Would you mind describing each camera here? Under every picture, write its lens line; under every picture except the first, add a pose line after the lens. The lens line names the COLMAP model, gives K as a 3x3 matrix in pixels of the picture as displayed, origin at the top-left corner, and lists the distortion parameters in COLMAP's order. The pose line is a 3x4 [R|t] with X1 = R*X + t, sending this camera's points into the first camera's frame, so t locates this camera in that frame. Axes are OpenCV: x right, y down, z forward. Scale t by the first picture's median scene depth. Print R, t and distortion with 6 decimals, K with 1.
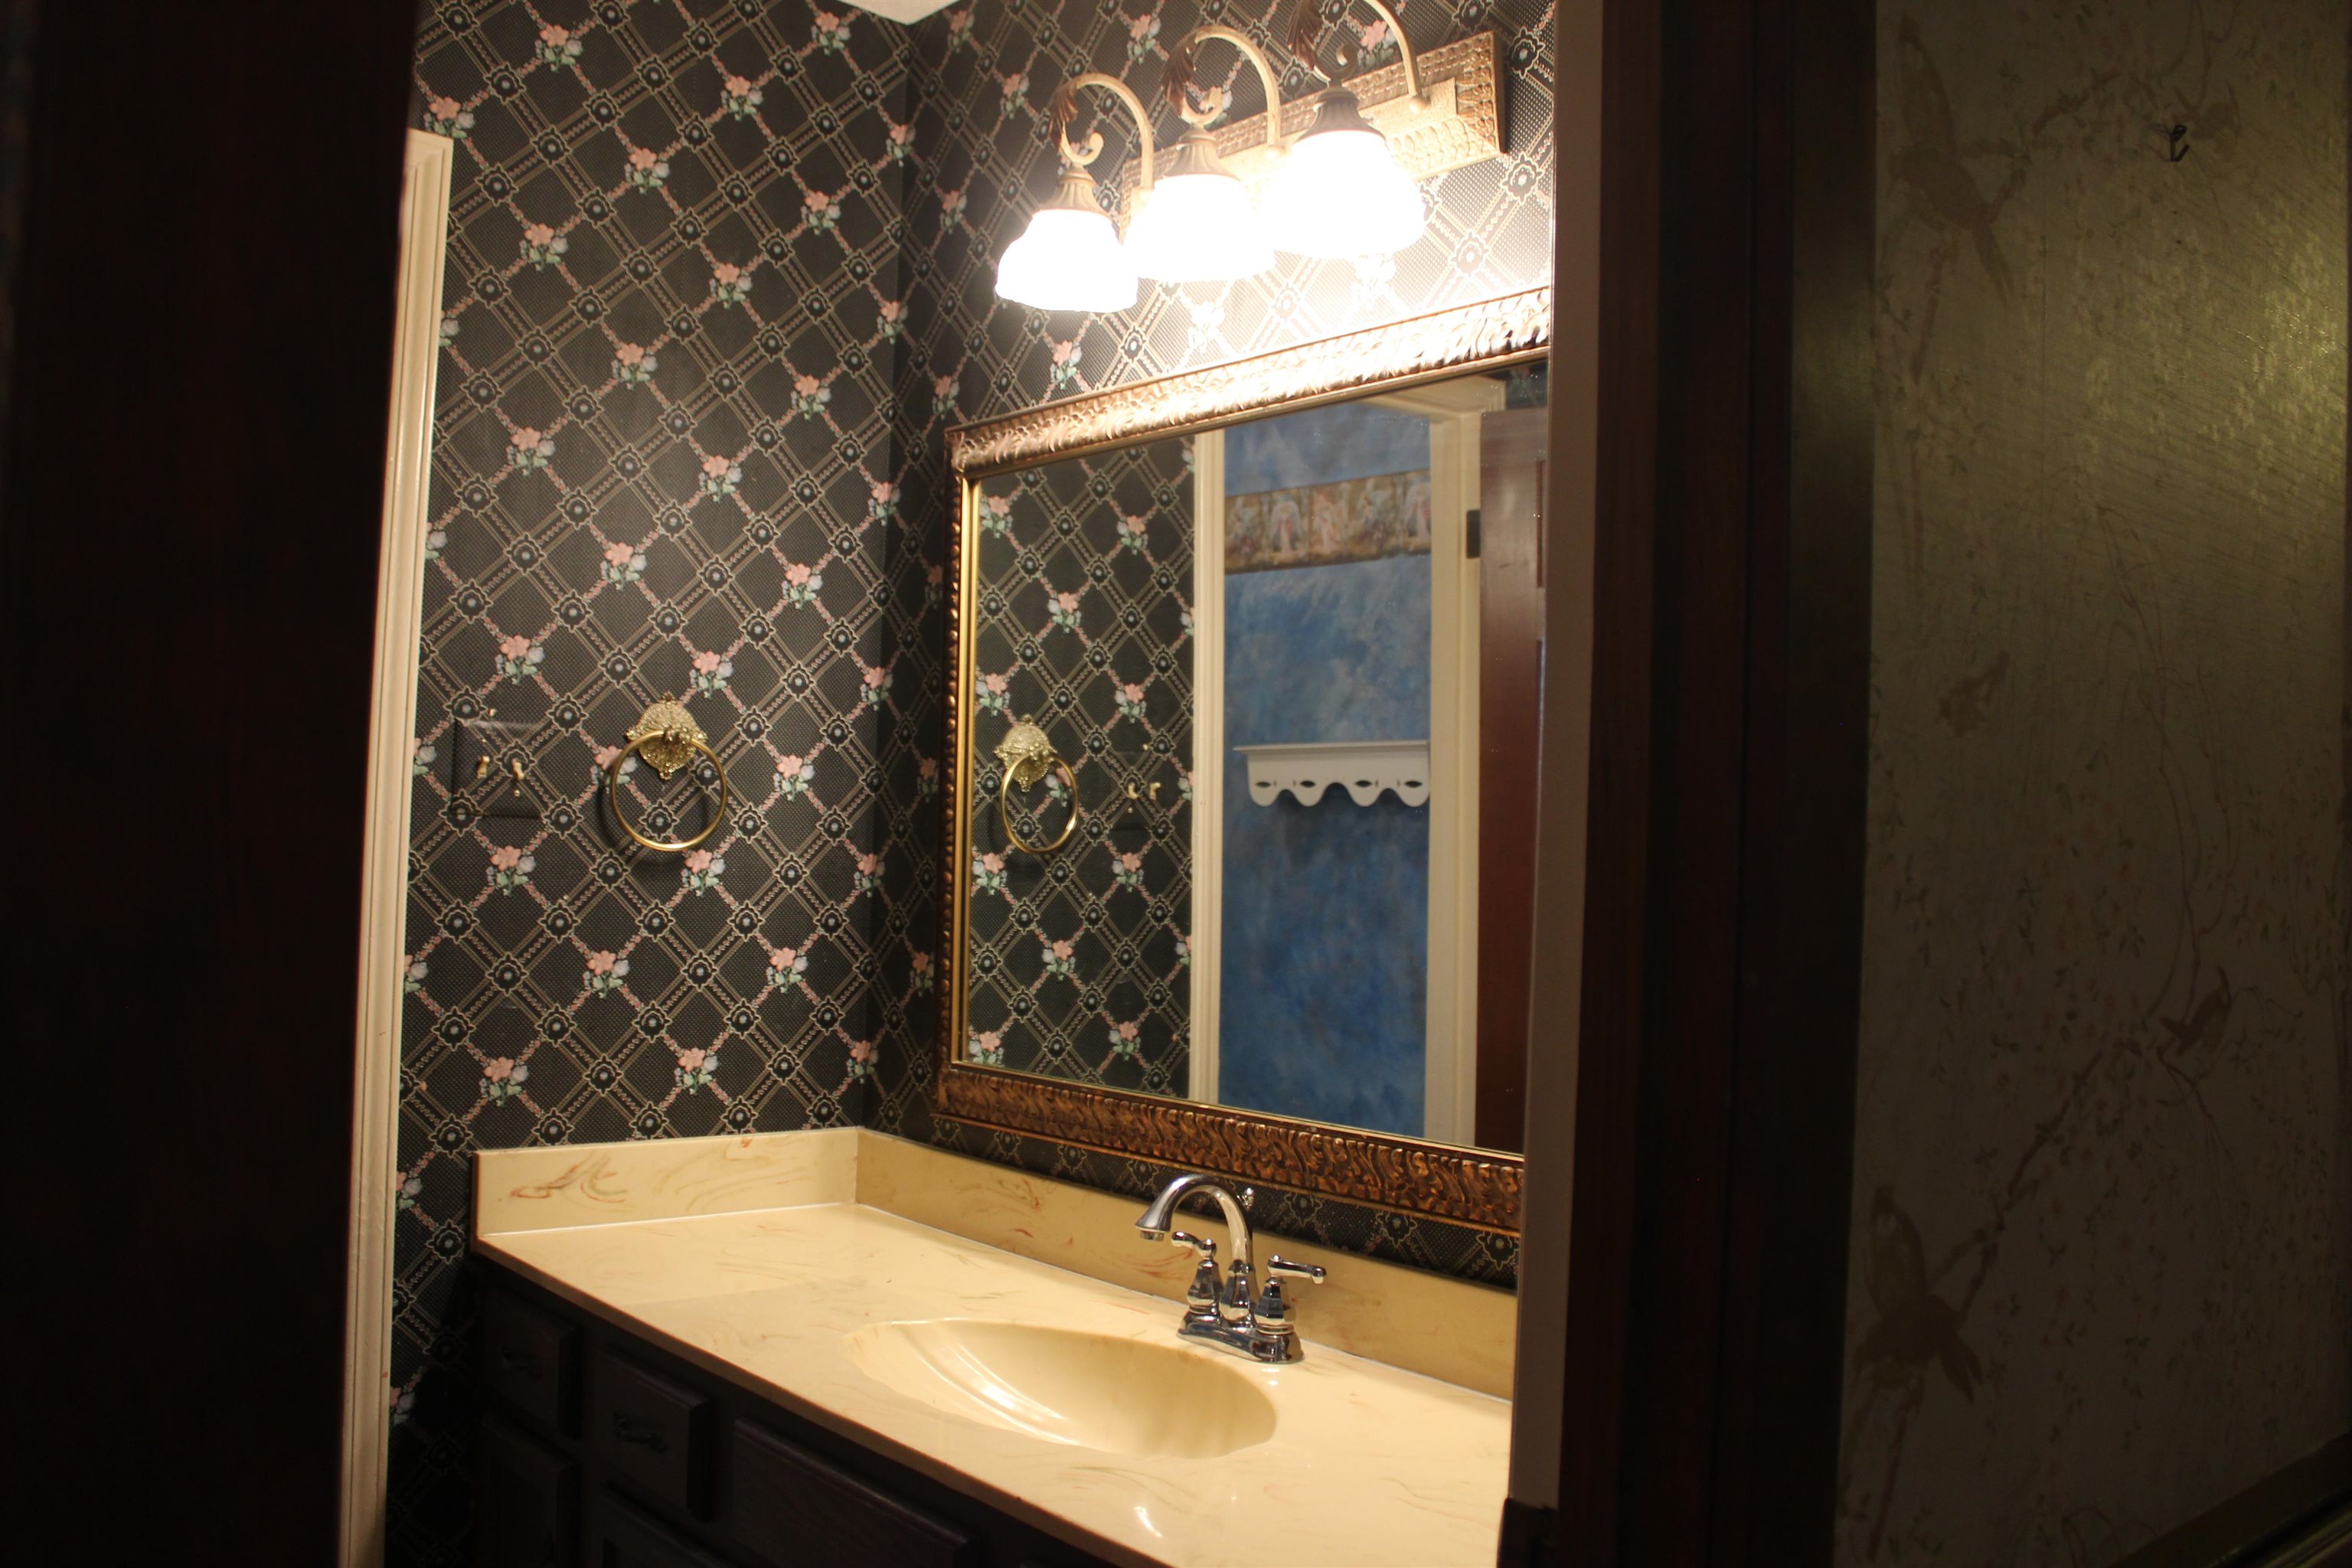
lens RADIAL K [[1962.8, 0, 1176.0], [0, 1962.8, 784.0], [0, 0, 1]] dist [-0.168283, 0.142300]
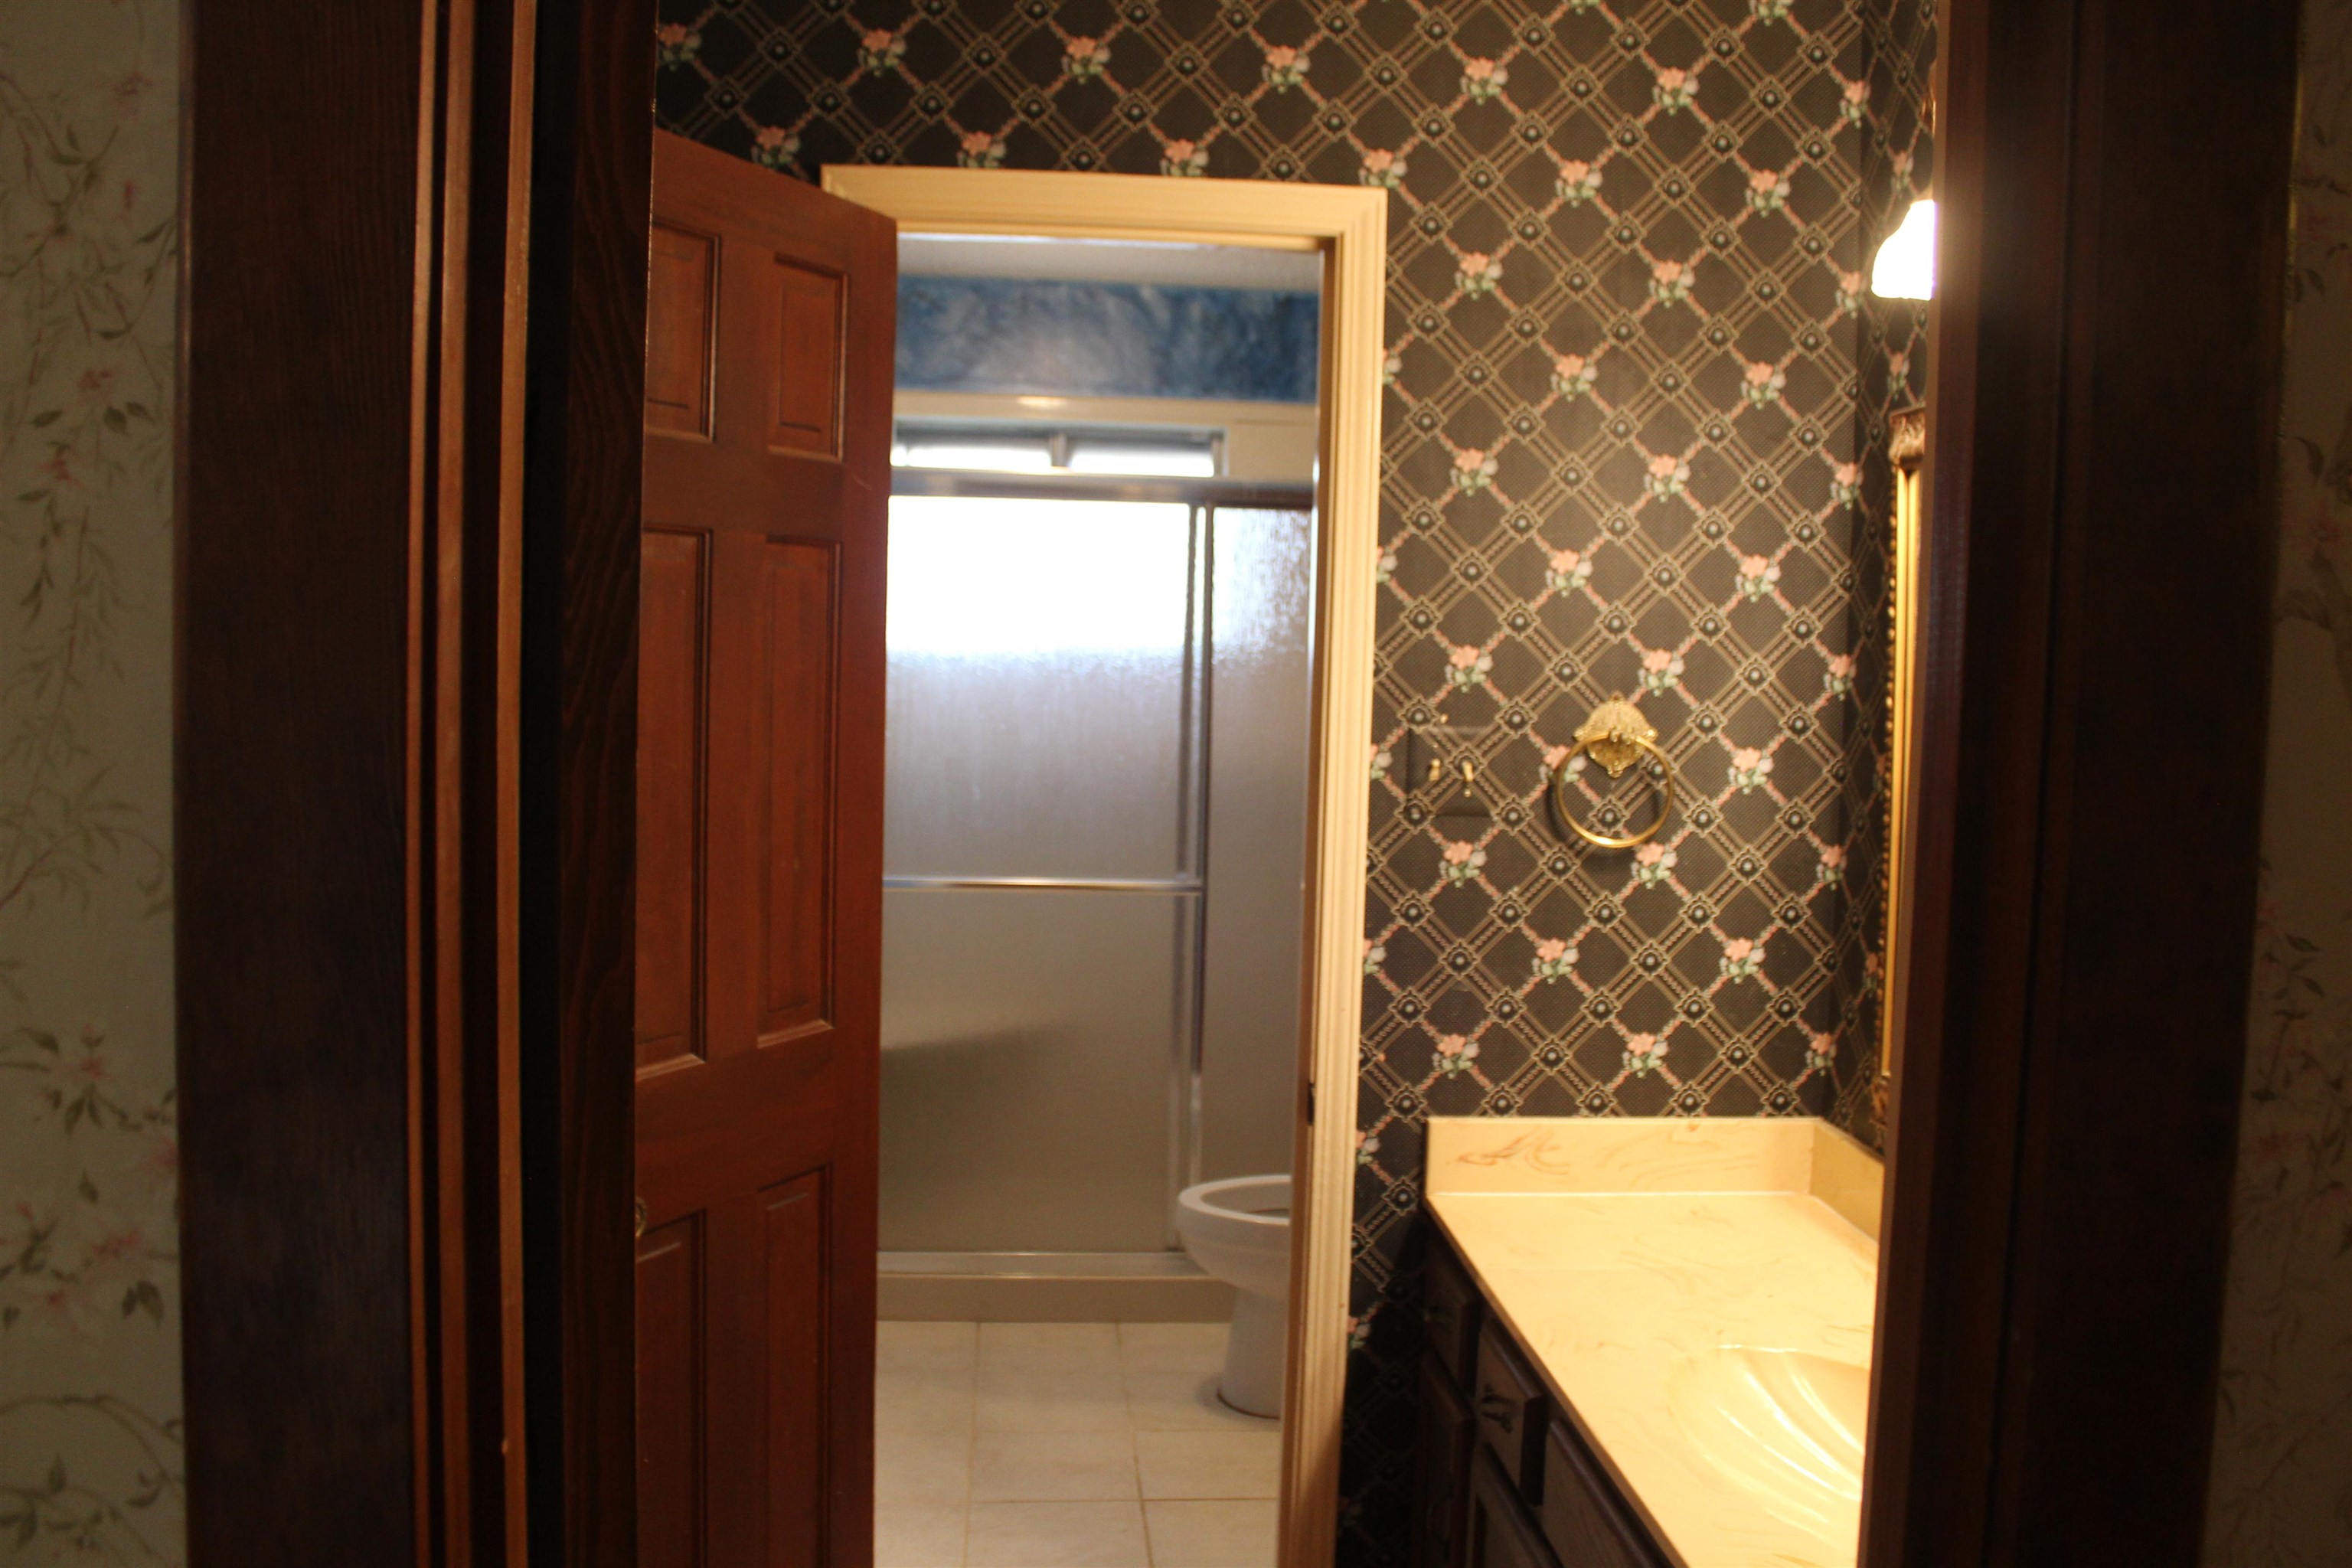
lens RADIAL K [[1962.8, 0, 1176.0], [0, 1962.8, 784.0], [0, 0, 1]] dist [-0.168283, 0.142300]
pose [[0.796188, 0.025860, -0.604497, 0.182751], [0.021079, 0.997294, 0.070427, -0.078051], [0.604683, -0.068815, 0.793488, 0.033515]]
